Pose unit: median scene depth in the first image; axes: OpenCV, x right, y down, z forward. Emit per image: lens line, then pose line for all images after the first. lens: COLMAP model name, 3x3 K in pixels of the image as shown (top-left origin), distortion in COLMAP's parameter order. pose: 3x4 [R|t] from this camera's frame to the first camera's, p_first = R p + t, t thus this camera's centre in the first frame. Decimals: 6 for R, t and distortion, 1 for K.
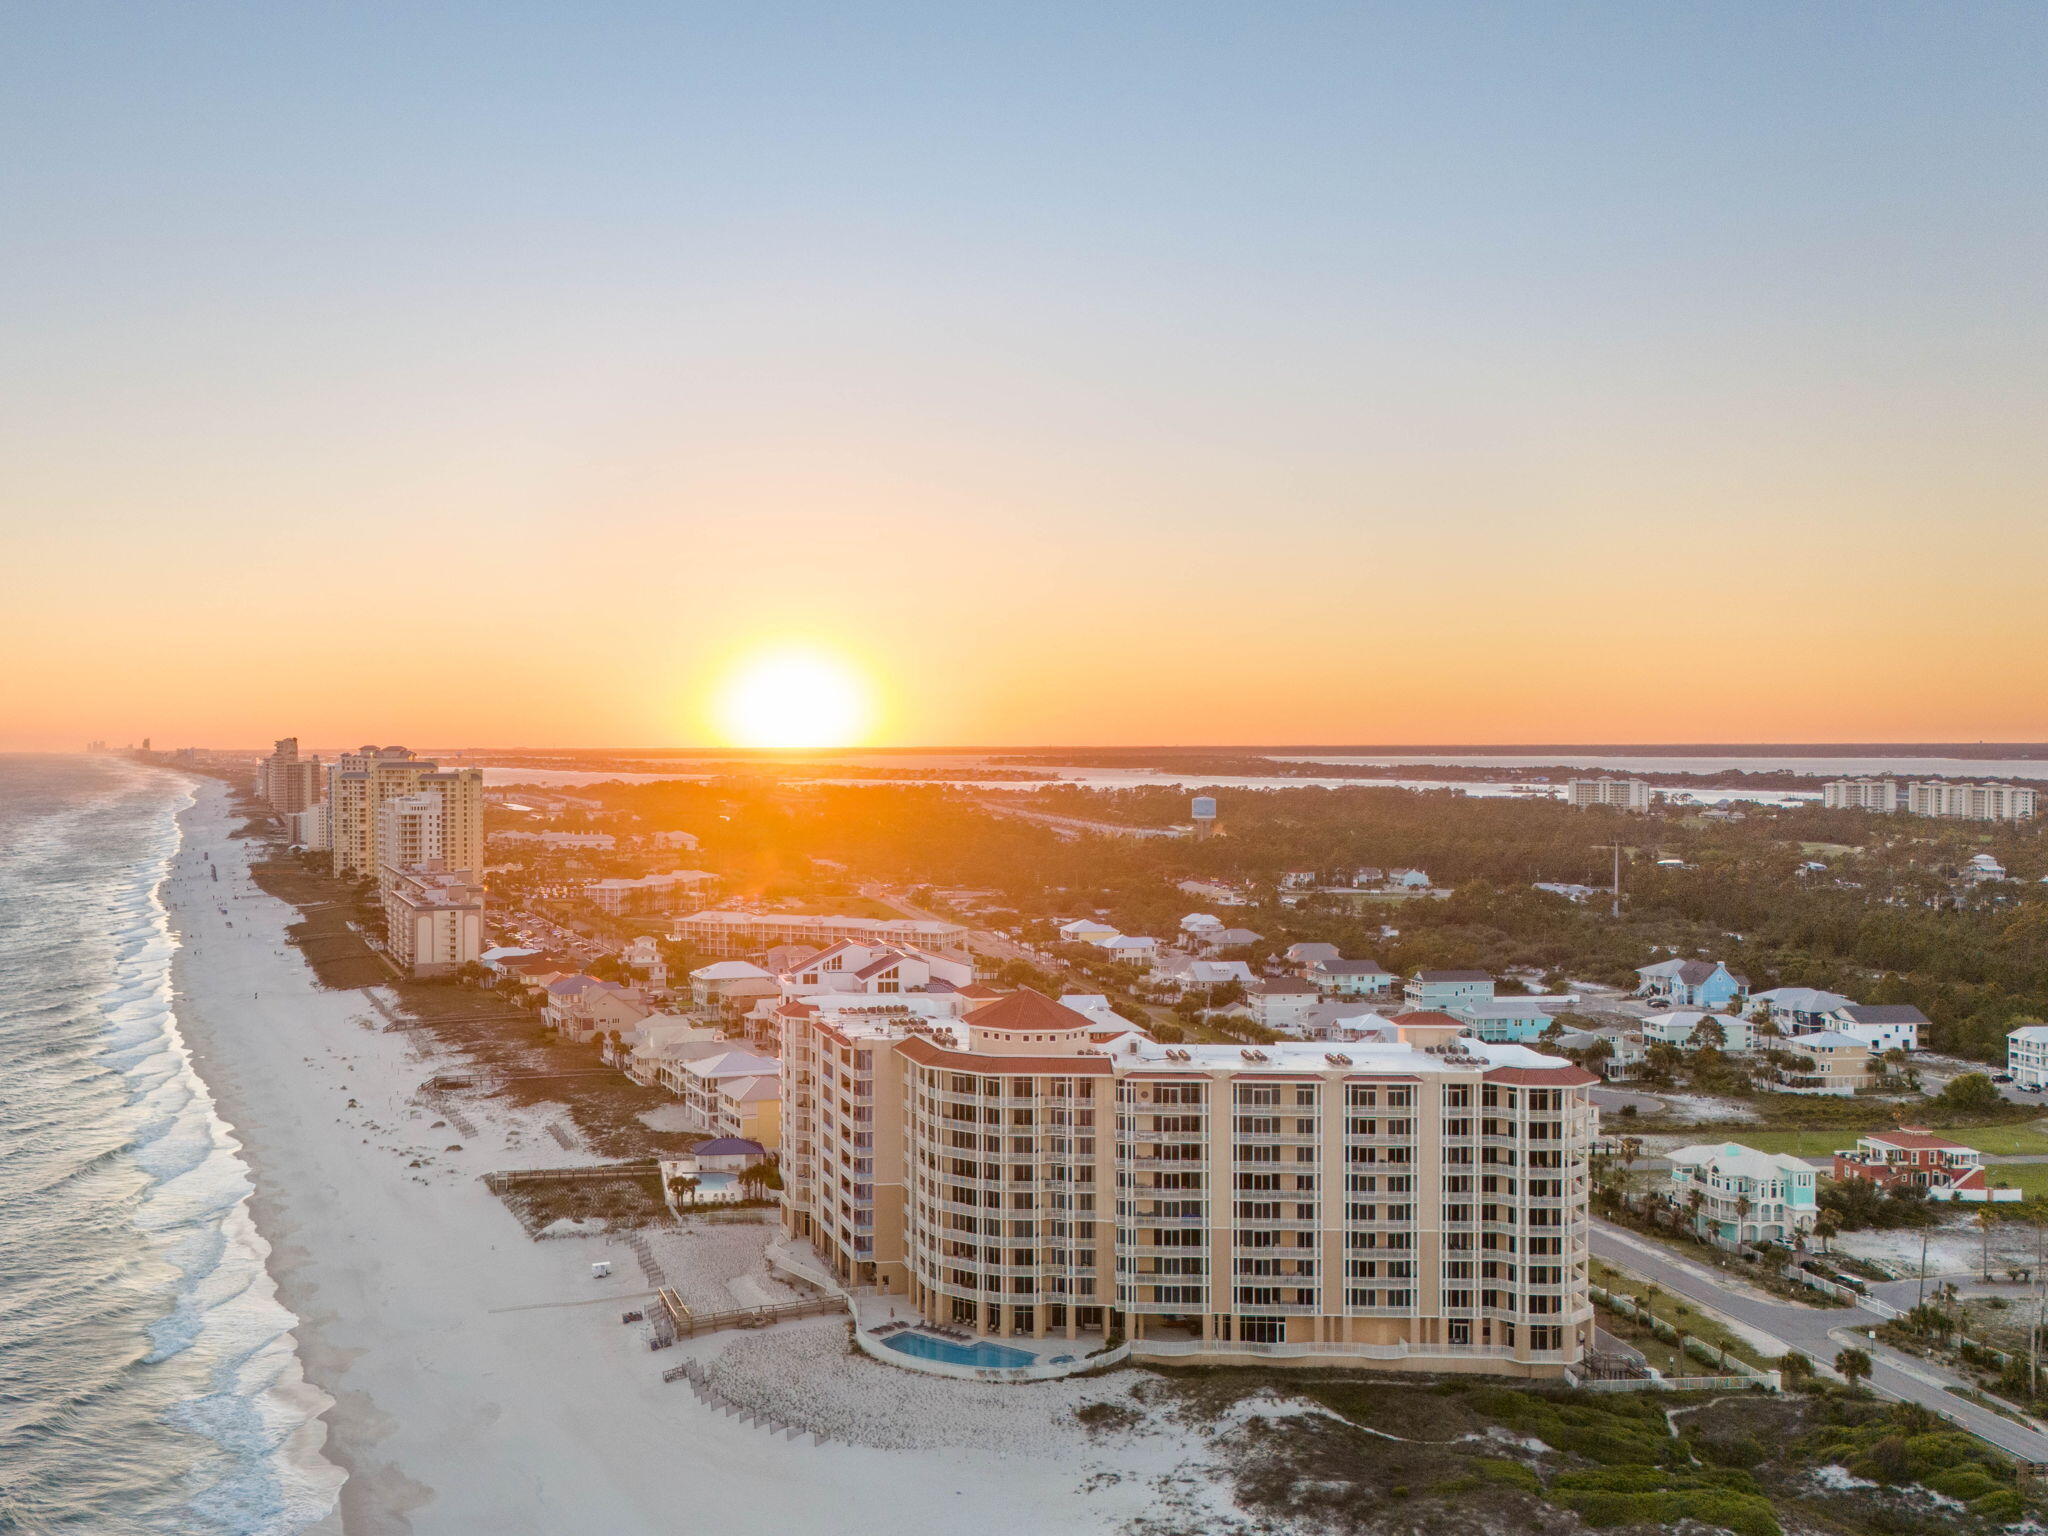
lens RADIAL K [[1997.9, 0, 779.5], [0, 1997.9, 769.6], [0, 0, 1]] dist [0.085020, -0.104041]
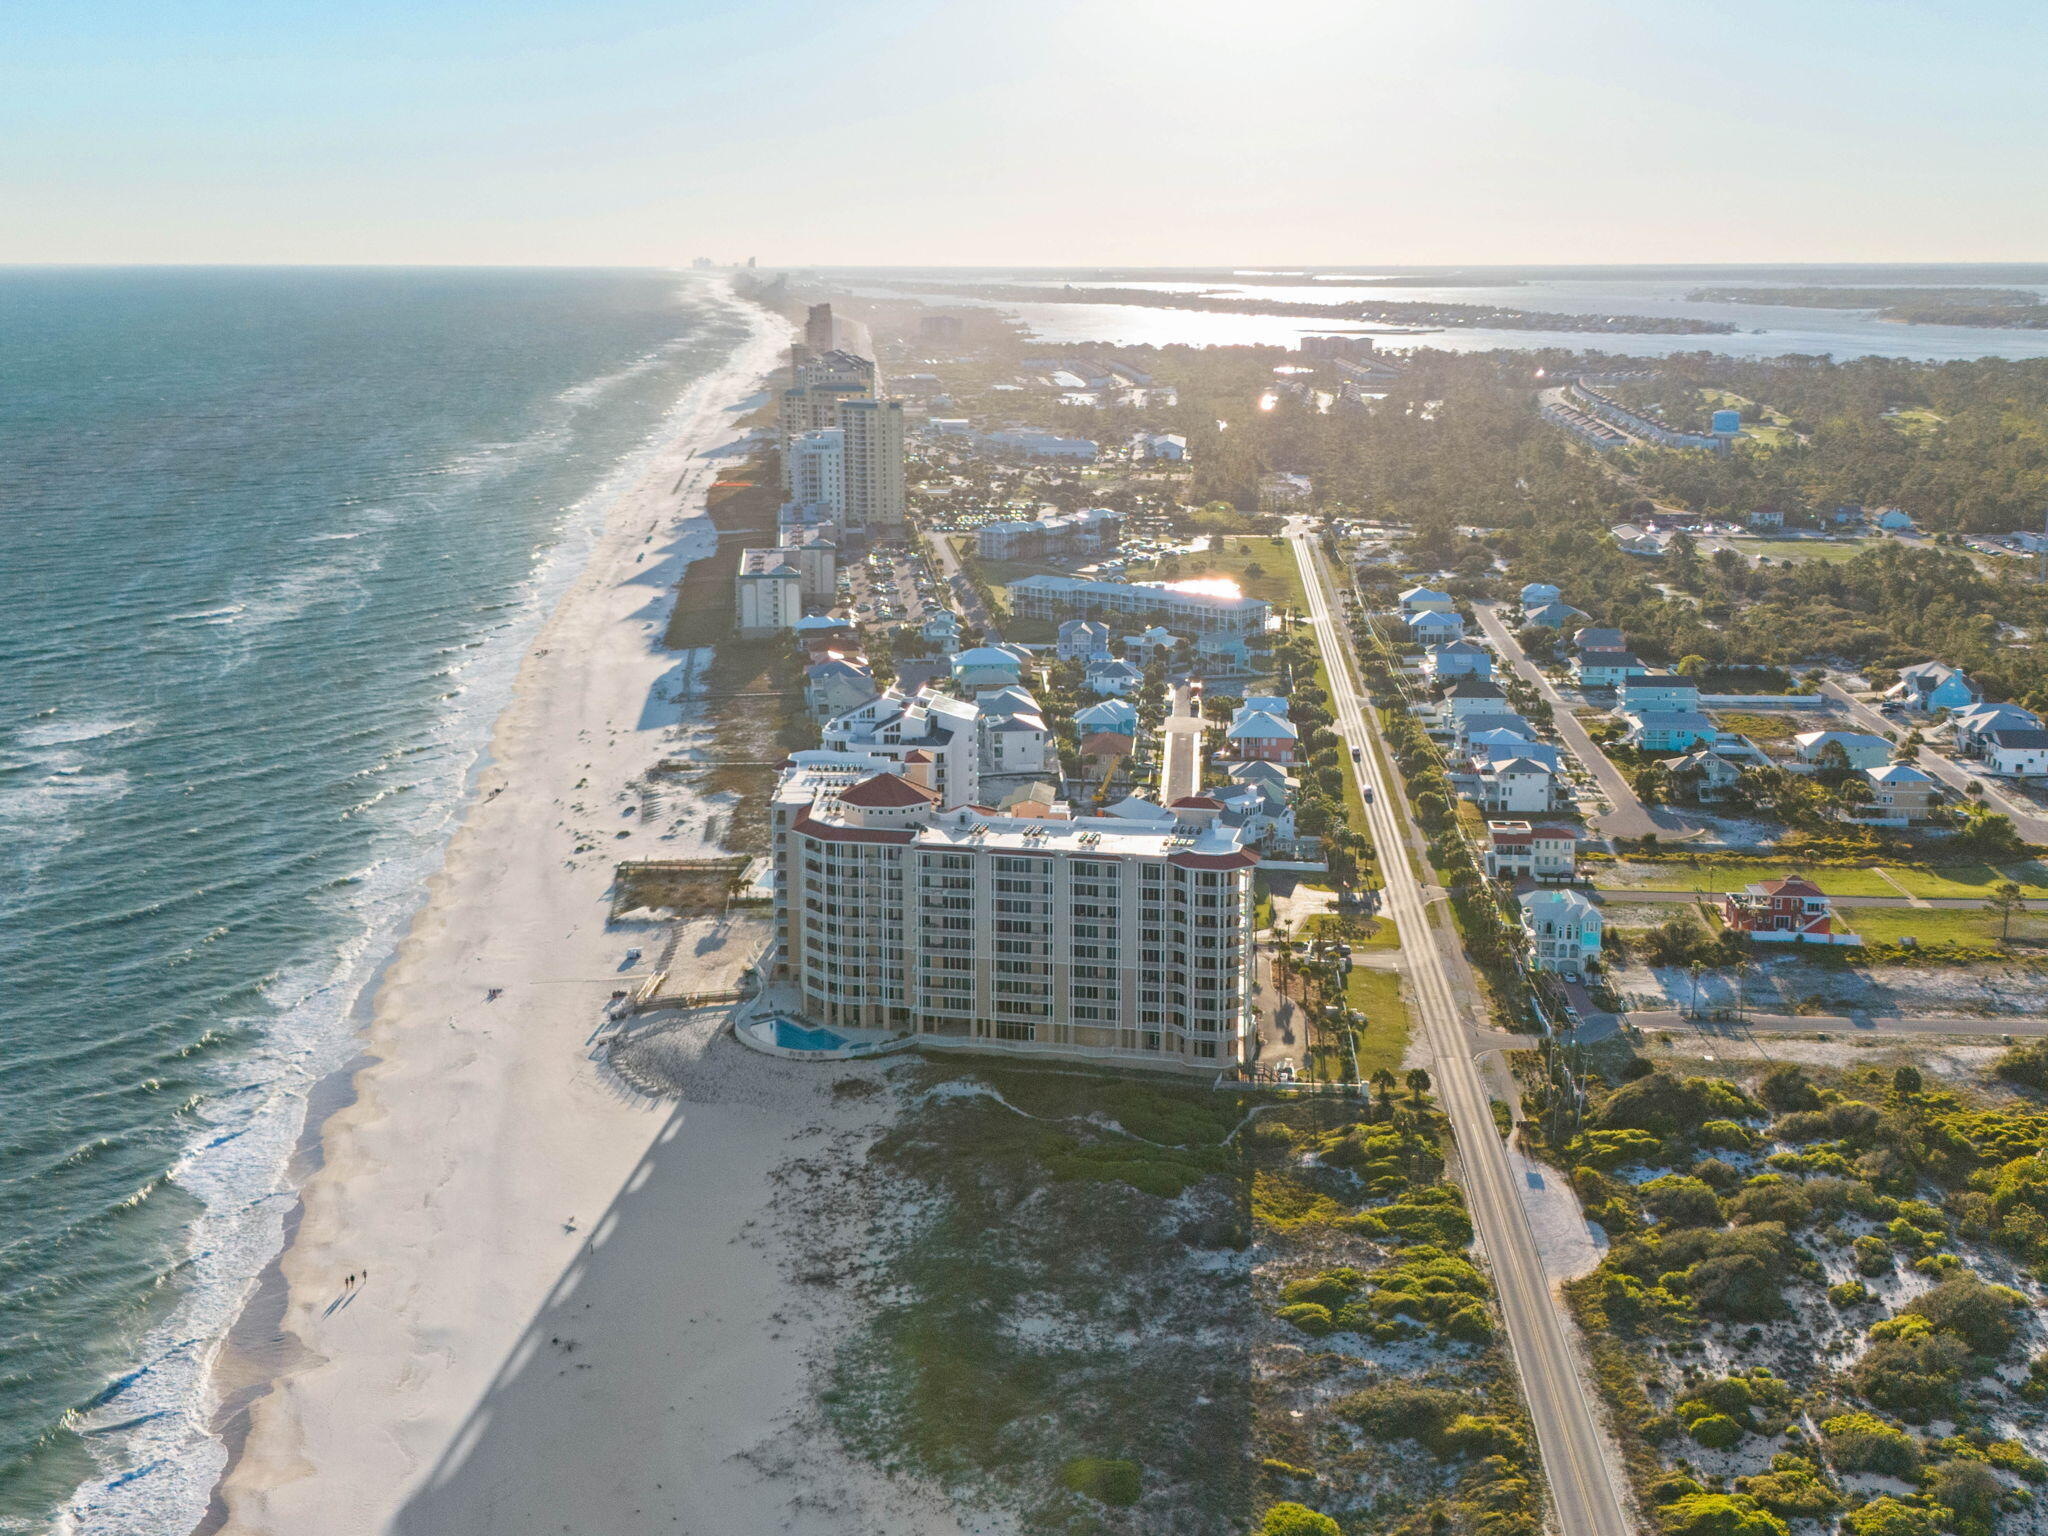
lens RADIAL K [[2282.4, 0, 1068.2], [0, 2282.4, 609.2], [0, 0, 1]] dist [0.115473, -0.275128]
pose [[0.986123, 0.027642, -0.163699, 0.467248], [-0.005146, 0.990657, 0.136281, -0.196358], [0.165937, -0.133548, 0.977052, -0.428155]]
